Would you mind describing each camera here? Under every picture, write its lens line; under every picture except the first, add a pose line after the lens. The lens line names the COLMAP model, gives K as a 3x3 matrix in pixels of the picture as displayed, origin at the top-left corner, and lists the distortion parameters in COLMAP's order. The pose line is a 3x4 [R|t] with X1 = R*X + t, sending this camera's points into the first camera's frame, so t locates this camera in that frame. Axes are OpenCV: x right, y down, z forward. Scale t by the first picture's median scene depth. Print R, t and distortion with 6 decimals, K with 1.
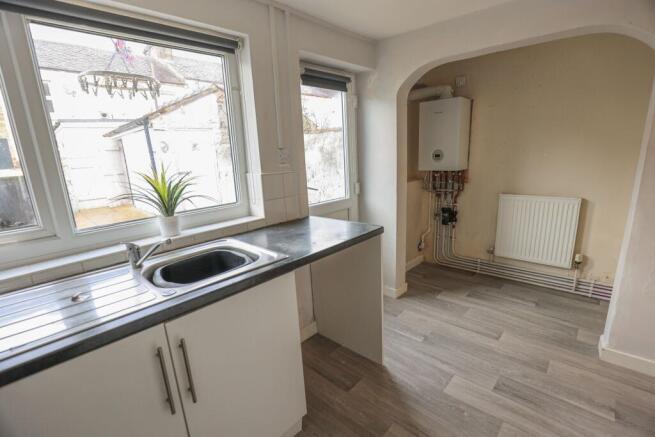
lens RADIAL K [[298.8, 0, 327.5], [0, 298.8, 218.5], [0, 0, 1]] dist [-0.023117, 0.000432]
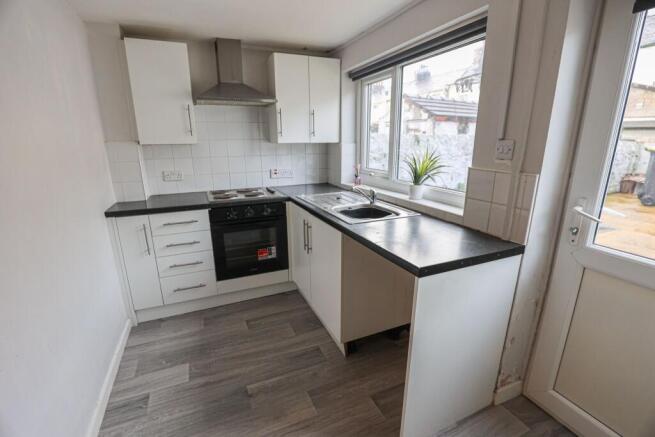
lens RADIAL K [[298.8, 0, 327.5], [0, 298.8, 218.5], [0, 0, 1]] dist [-0.023117, 0.000432]
pose [[-0.380790, 0.286404, -0.879188, 0.241686], [-0.184718, 0.908094, 0.375825, -0.084501], [0.906023, 0.305512, -0.292889, 0.294514]]
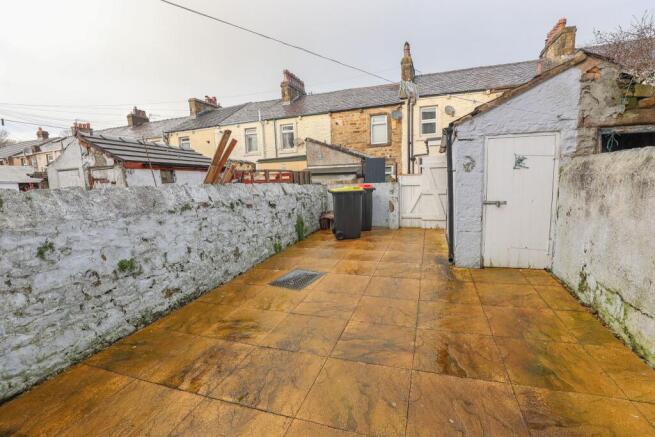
lens RADIAL K [[298.8, 0, 327.5], [0, 298.8, 218.5], [0, 0, 1]] dist [-0.023117, 0.000432]
pose [[0.397771, 0.143793, -0.906147, -0.032783], [-0.188274, 0.979417, 0.072773, -0.105693], [0.897960, 0.141657, 0.416656, 0.437011]]
